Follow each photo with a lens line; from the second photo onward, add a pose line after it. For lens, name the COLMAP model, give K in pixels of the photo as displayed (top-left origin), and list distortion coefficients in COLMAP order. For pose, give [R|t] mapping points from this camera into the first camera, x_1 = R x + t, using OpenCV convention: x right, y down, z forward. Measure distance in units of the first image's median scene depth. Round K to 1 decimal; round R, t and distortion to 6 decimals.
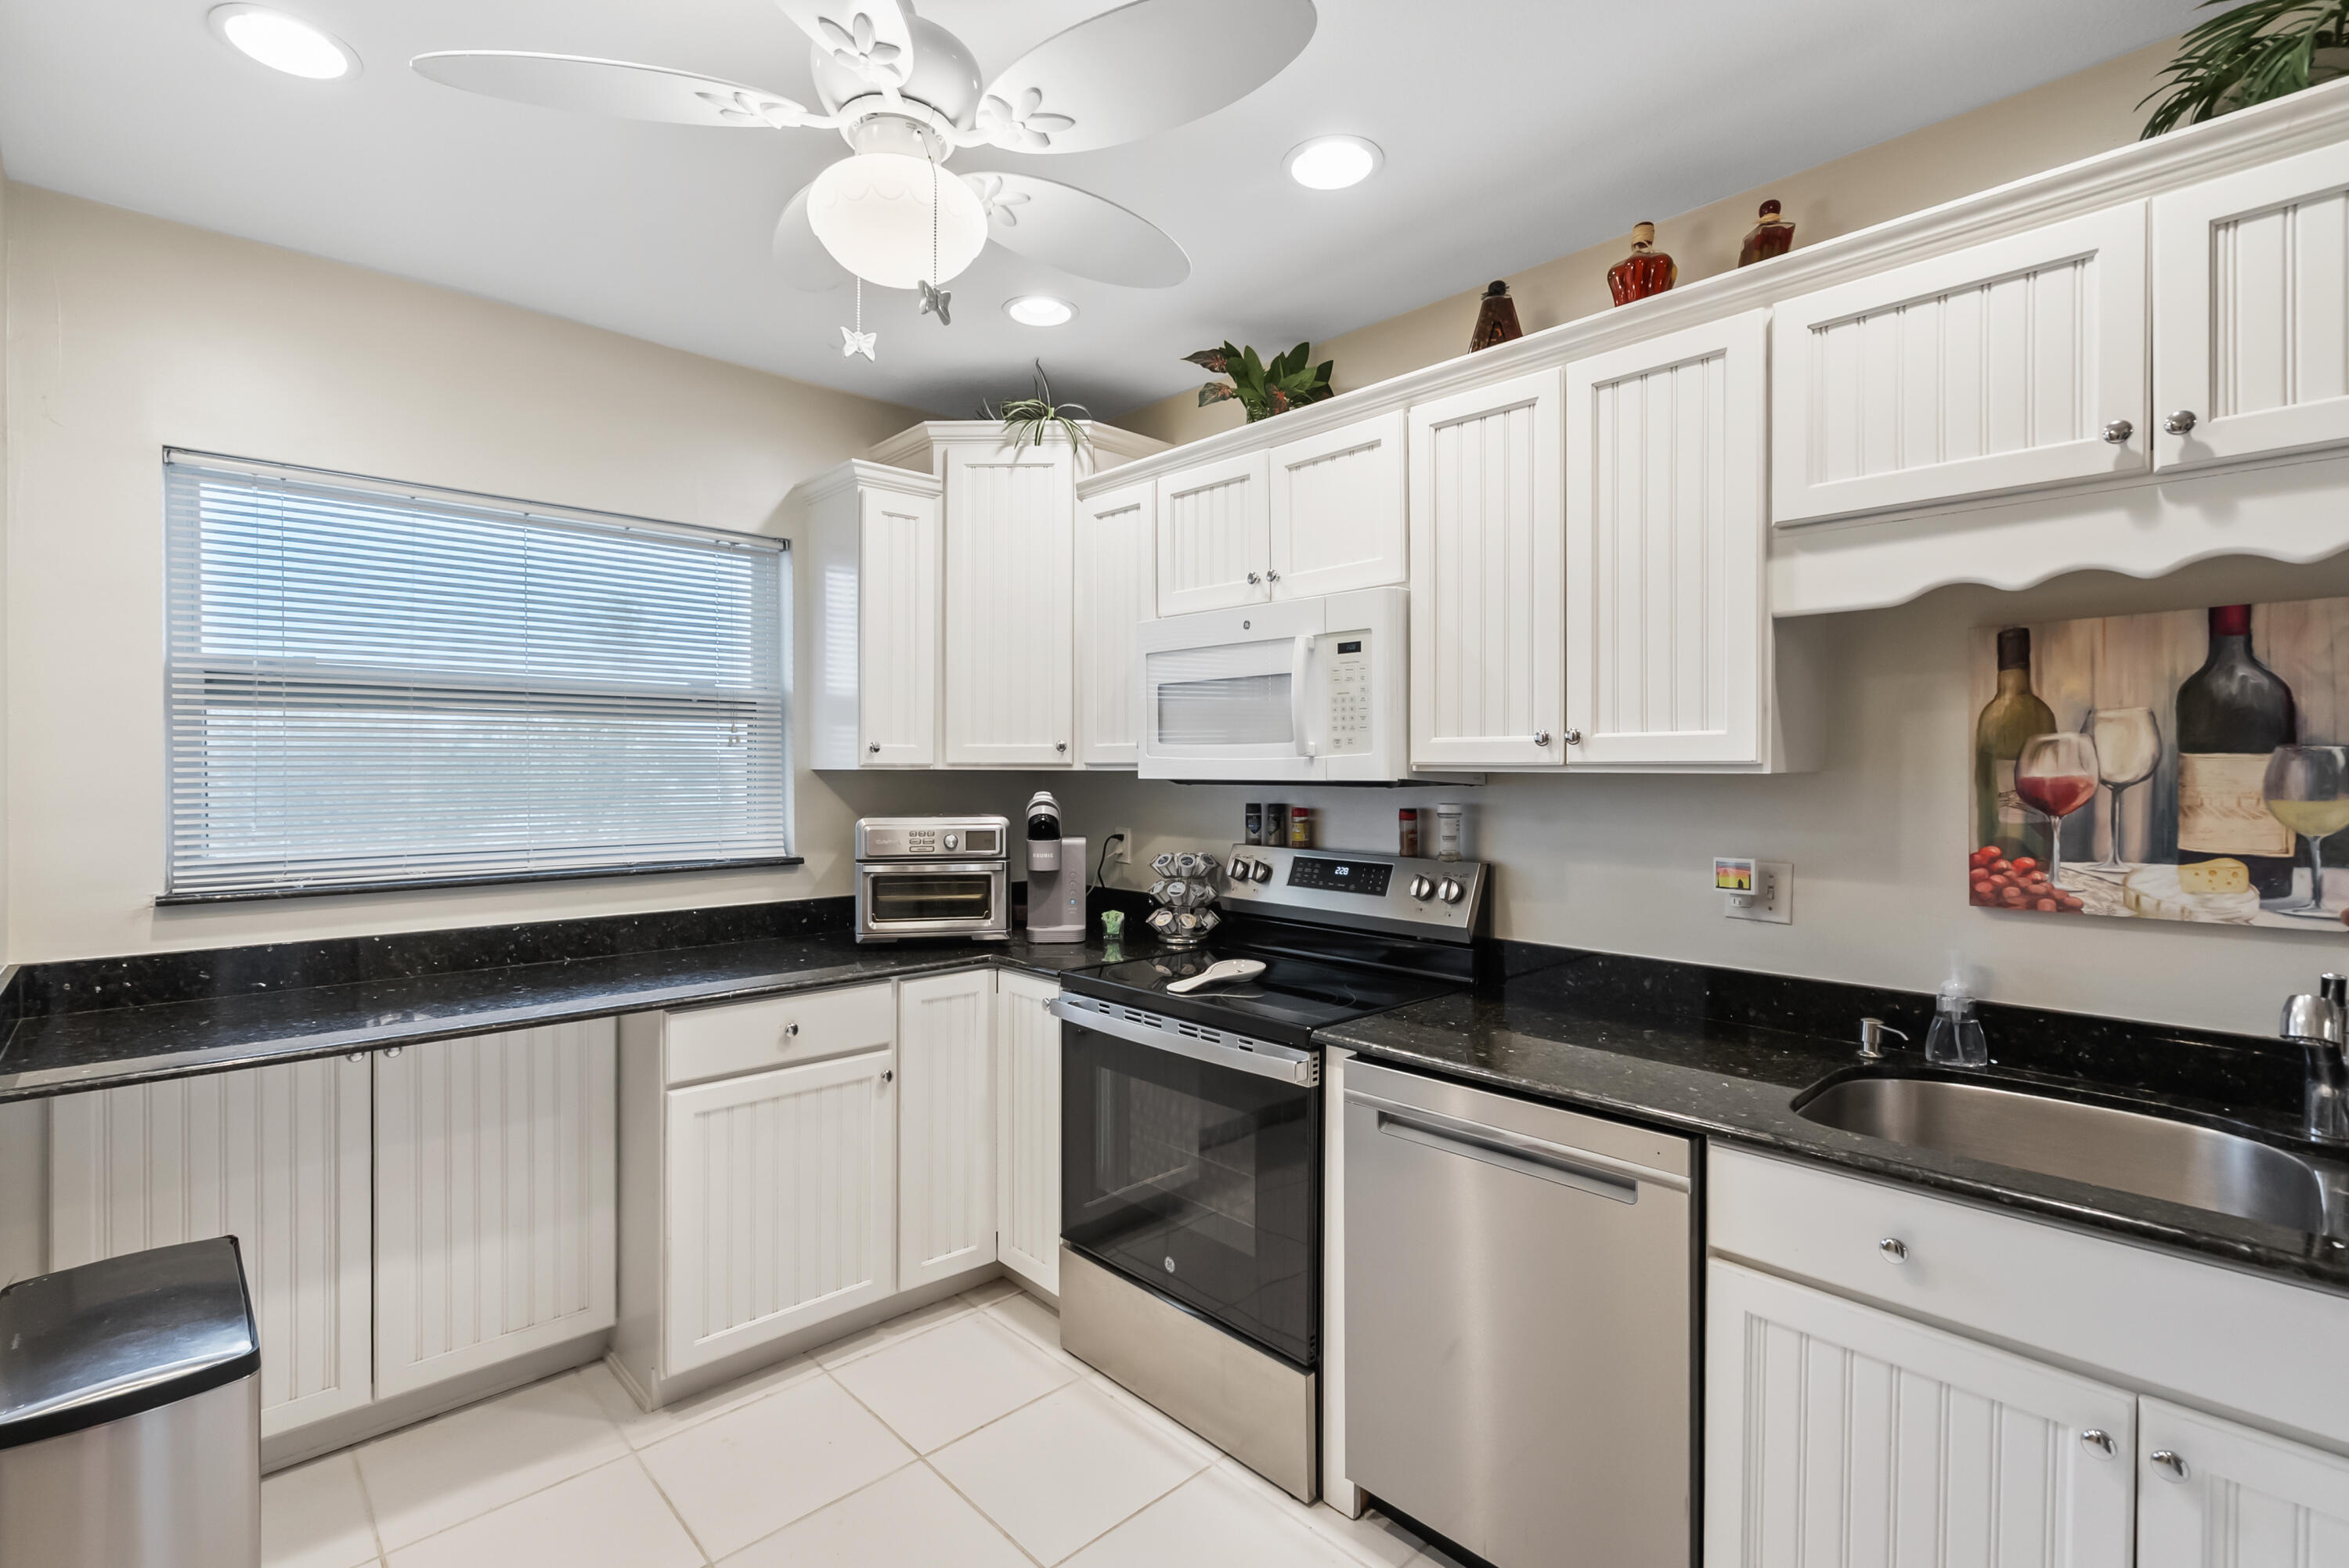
lens RADIAL K [[1085.4, 0, 1172.7], [0, 1085.4, 771.8], [0, 0, 1]] dist [0.002318, 0.000804]
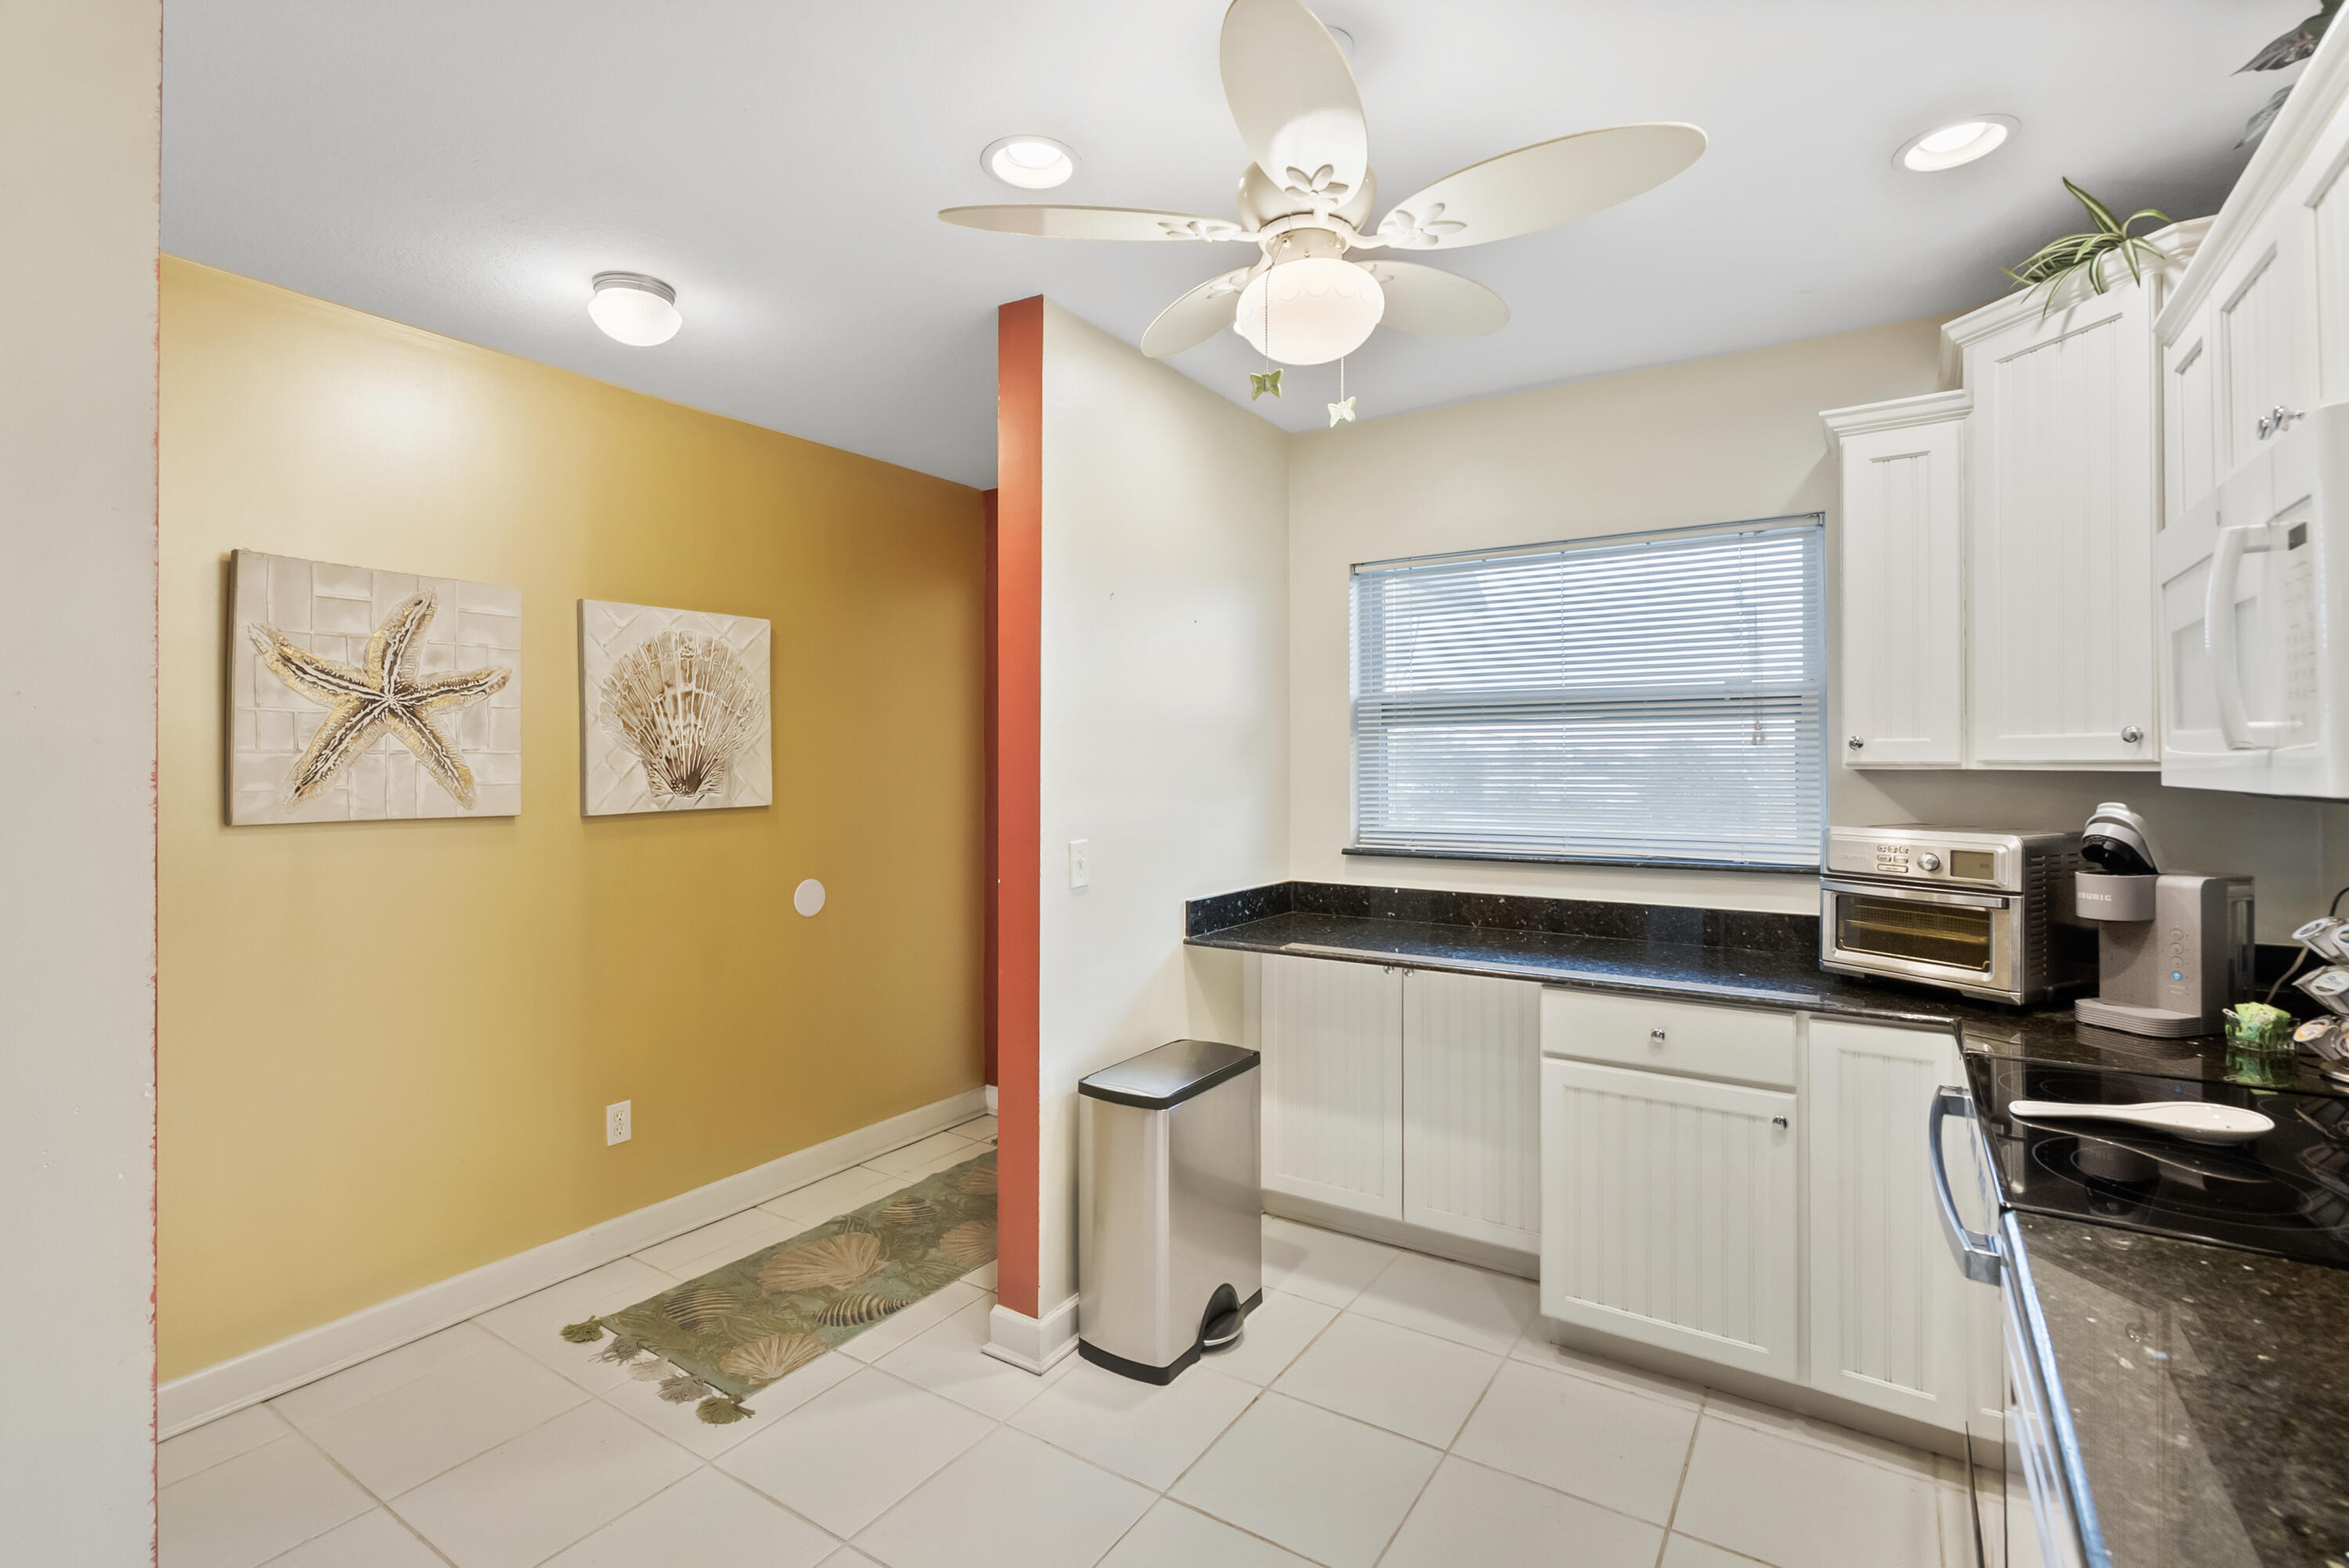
lens RADIAL K [[1085.4, 0, 1172.7], [0, 1085.4, 771.8], [0, 0, 1]] dist [0.002318, 0.000804]
pose [[0.243506, 0.005073, -0.969886, 0.422572], [-0.000716, 0.999987, 0.005051, -0.004377], [0.969899, -0.000535, 0.243507, 0.286528]]
